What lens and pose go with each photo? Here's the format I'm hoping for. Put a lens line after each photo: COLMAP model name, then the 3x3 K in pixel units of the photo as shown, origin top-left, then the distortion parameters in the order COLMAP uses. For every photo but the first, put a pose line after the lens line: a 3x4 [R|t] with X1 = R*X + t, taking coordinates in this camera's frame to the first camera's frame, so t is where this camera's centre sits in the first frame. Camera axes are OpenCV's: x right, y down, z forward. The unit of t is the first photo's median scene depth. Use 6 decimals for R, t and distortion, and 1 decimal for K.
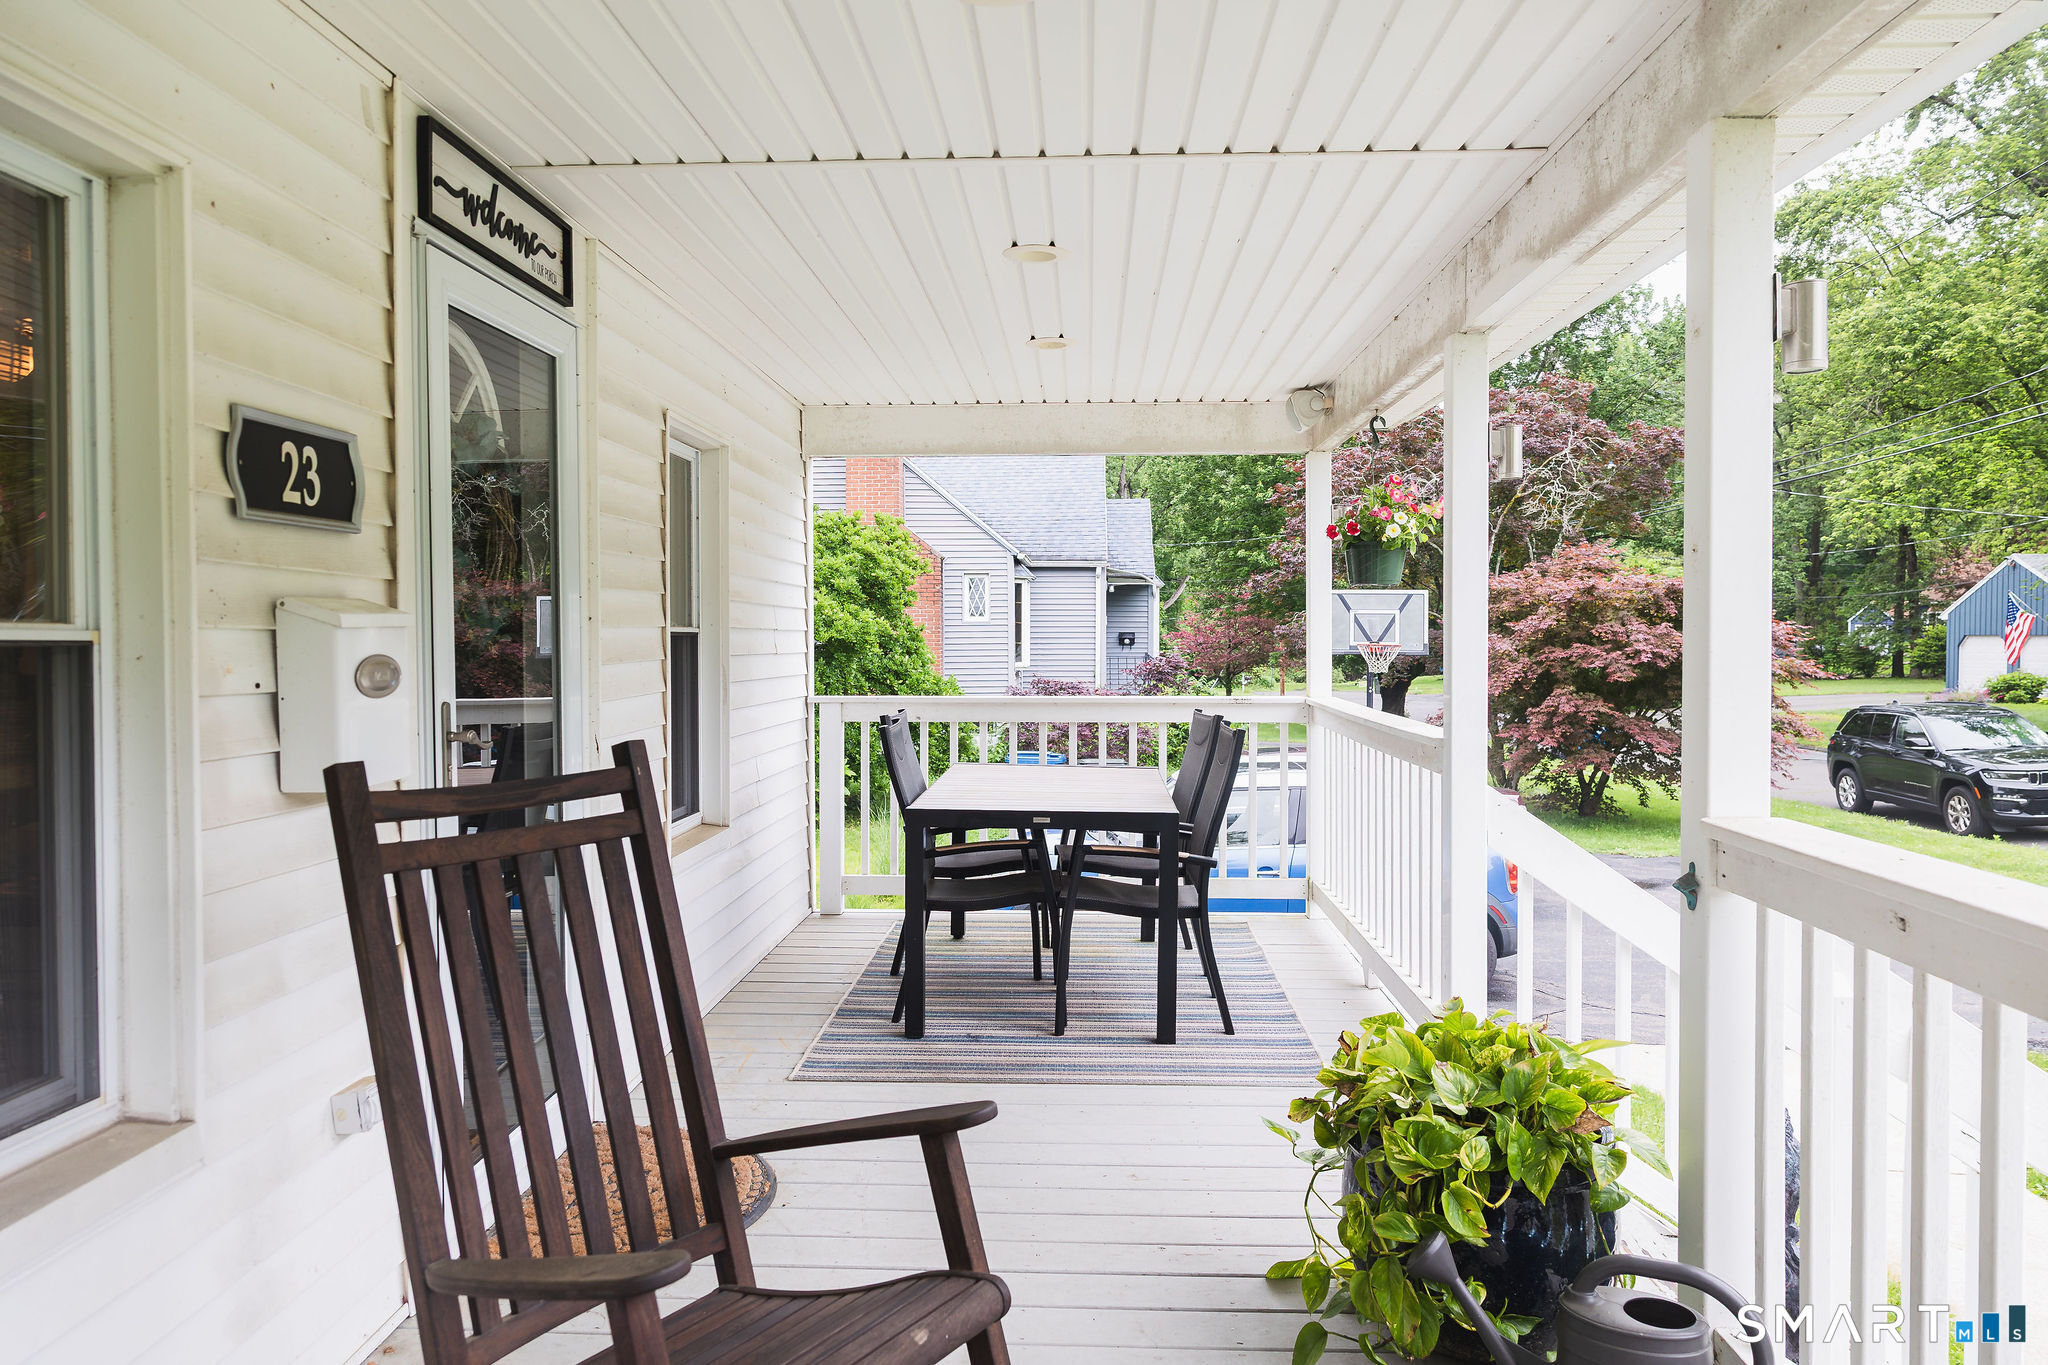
lens RADIAL K [[1384.2, 0, 1024.0], [0, 1384.2, 682.5], [0, 0, 1]] dist [-0.002910, -0.001859]
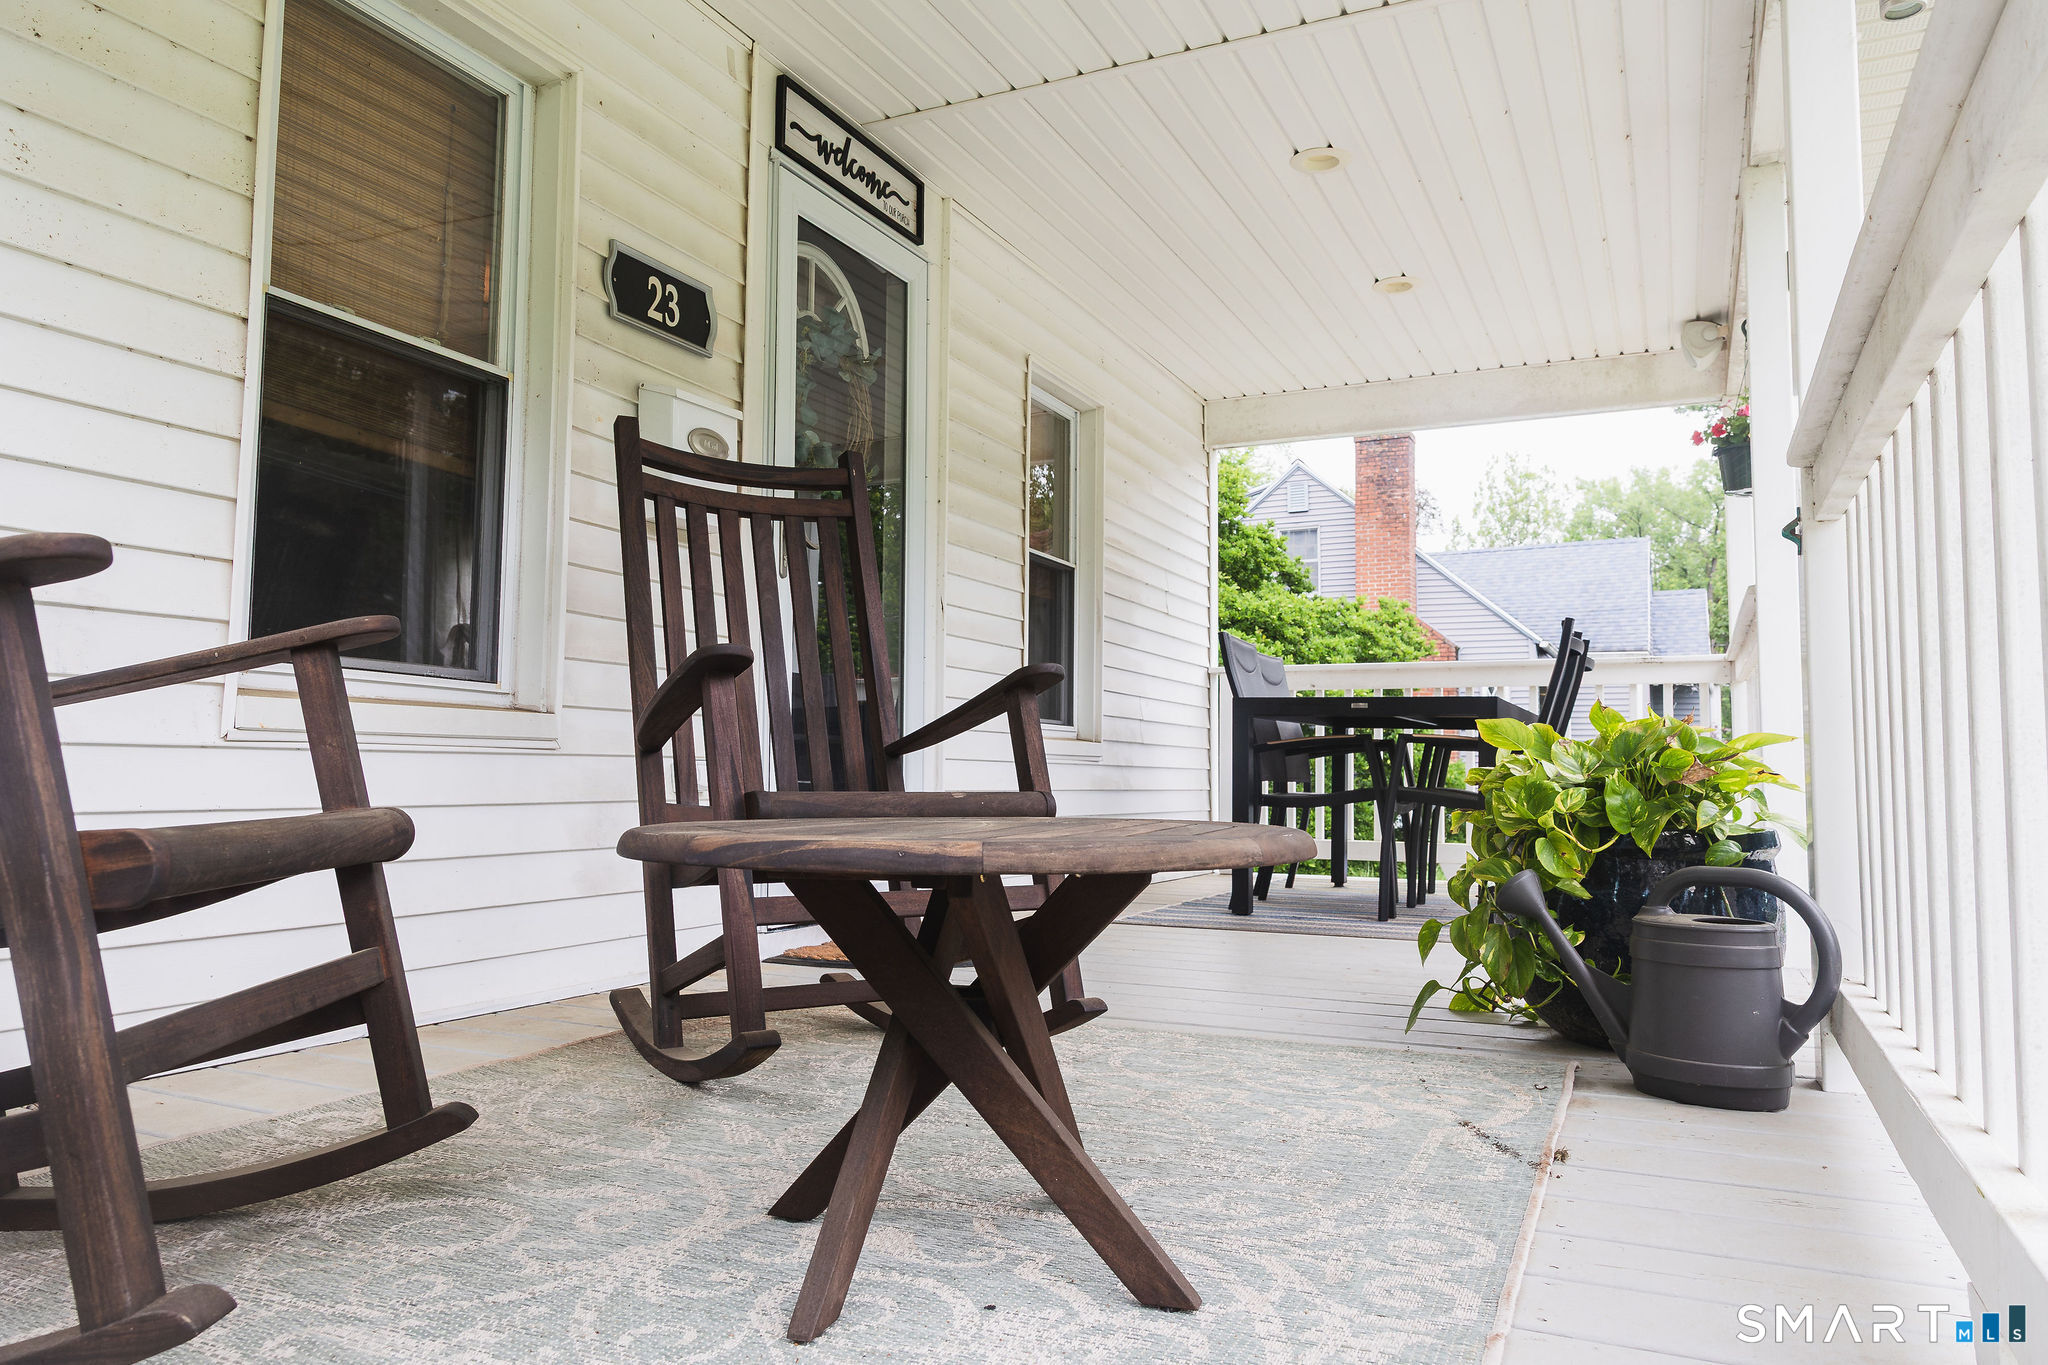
lens RADIAL K [[1397.6, 0, 1019.1], [0, 1397.6, 692.3], [0, 0, 1]] dist [-0.011125, -0.001156]
pose [[0.921754, -0.015573, -0.387462, 0.331330], [-0.021902, 0.995507, -0.092117, 0.344853], [0.387156, 0.093395, 0.917272, -0.114358]]
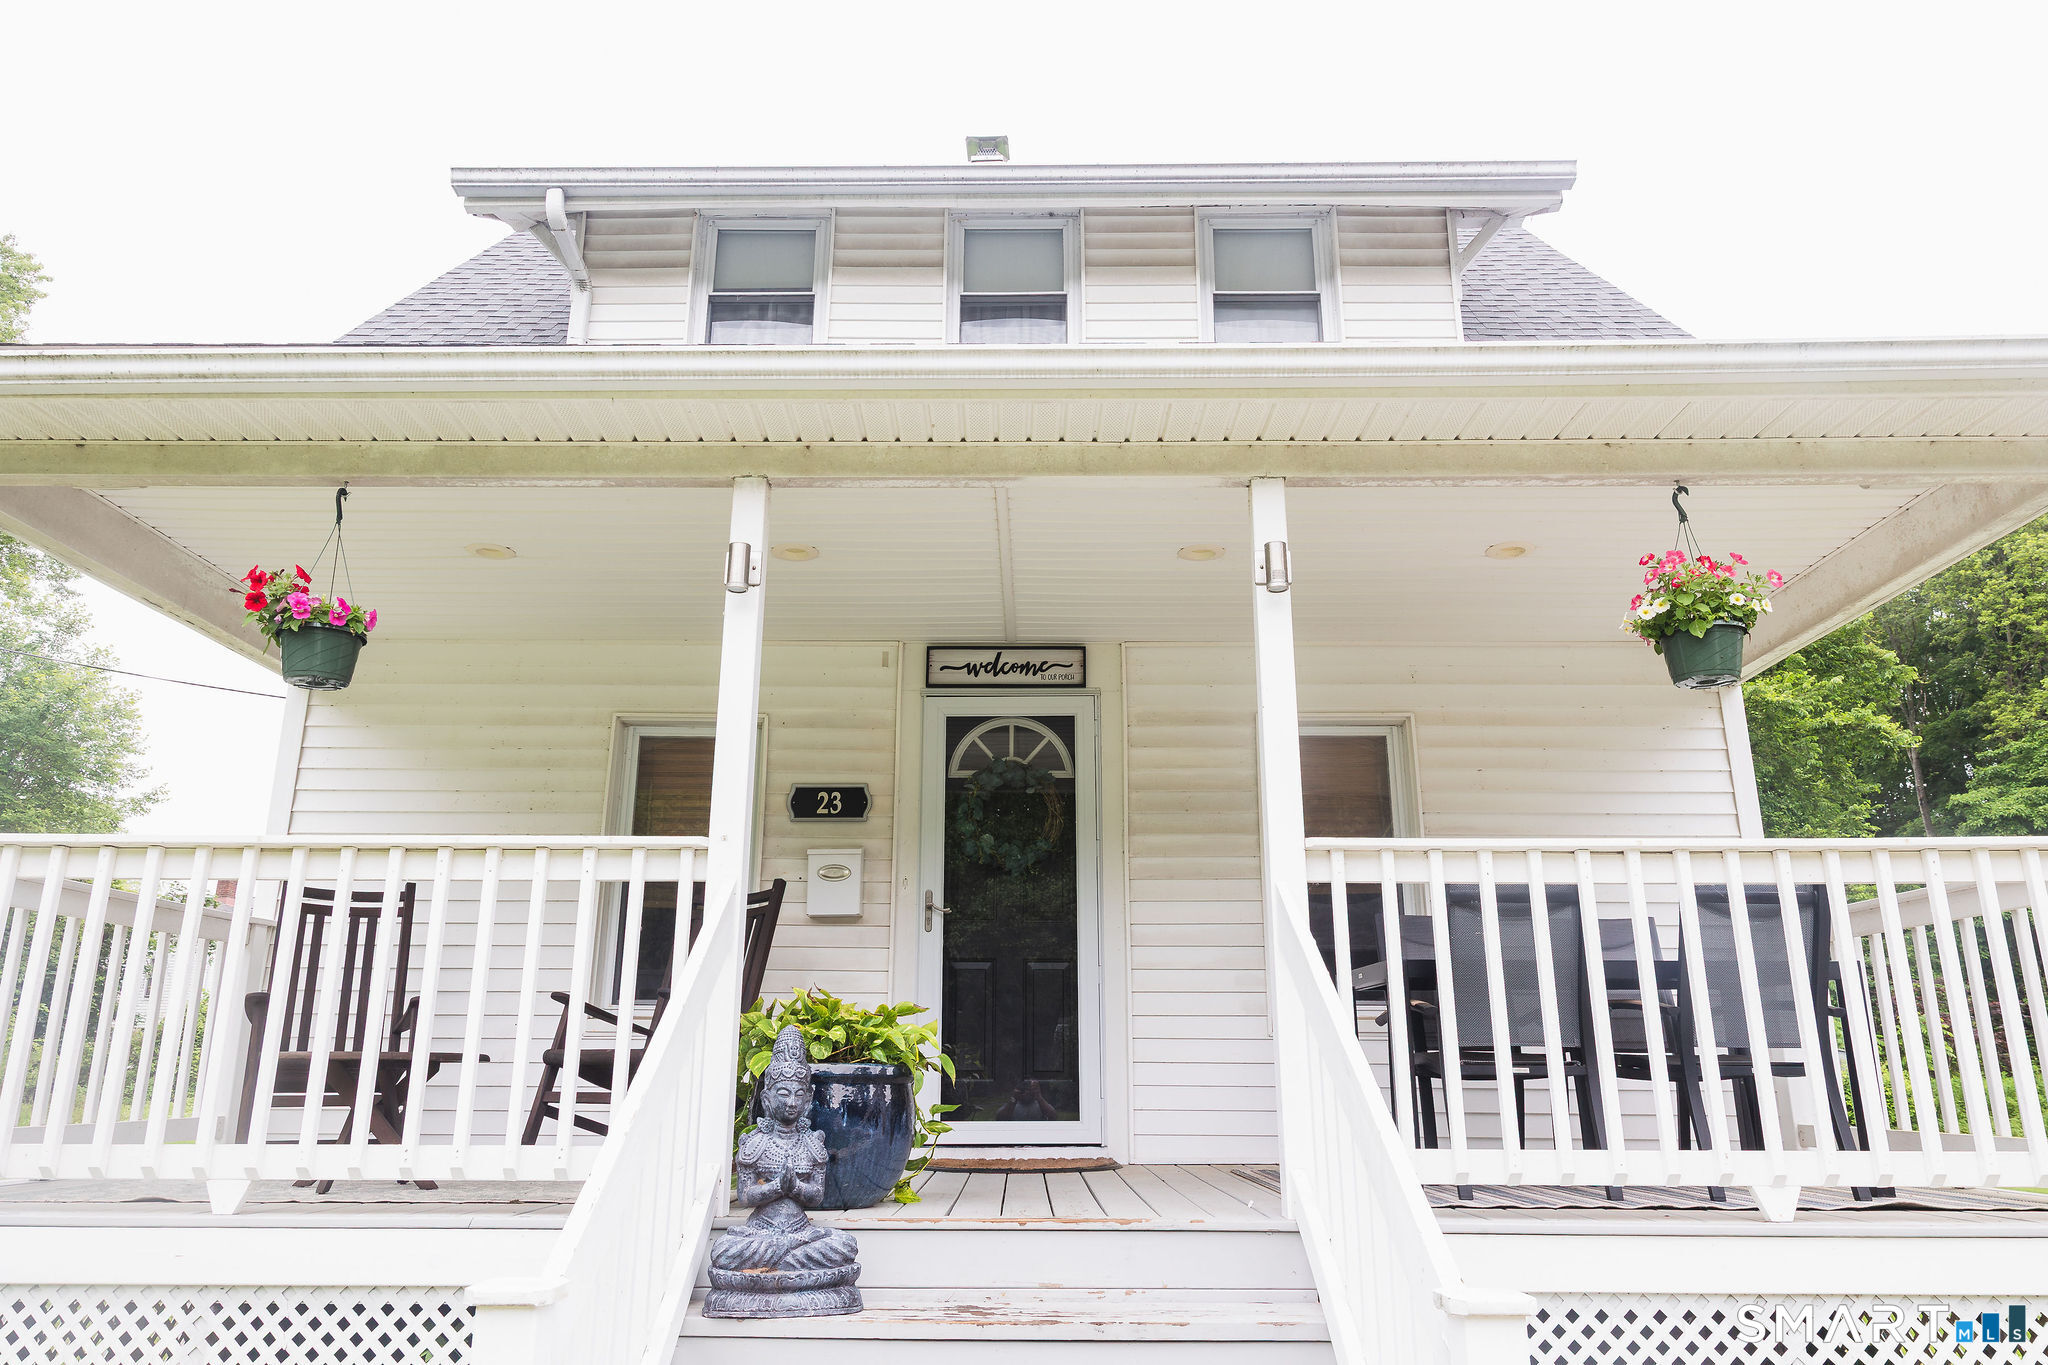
lens RADIAL K [[1387.6, 0, 963.4], [0, 1387.6, 679.6], [0, 0, 1]] dist [-0.001434, 0.000192]
pose [[0.036552, -0.282970, -0.958432, 2.081575], [-0.042433, 0.957768, -0.284393, 0.367646], [0.998430, 0.051064, 0.023001, 1.122746]]
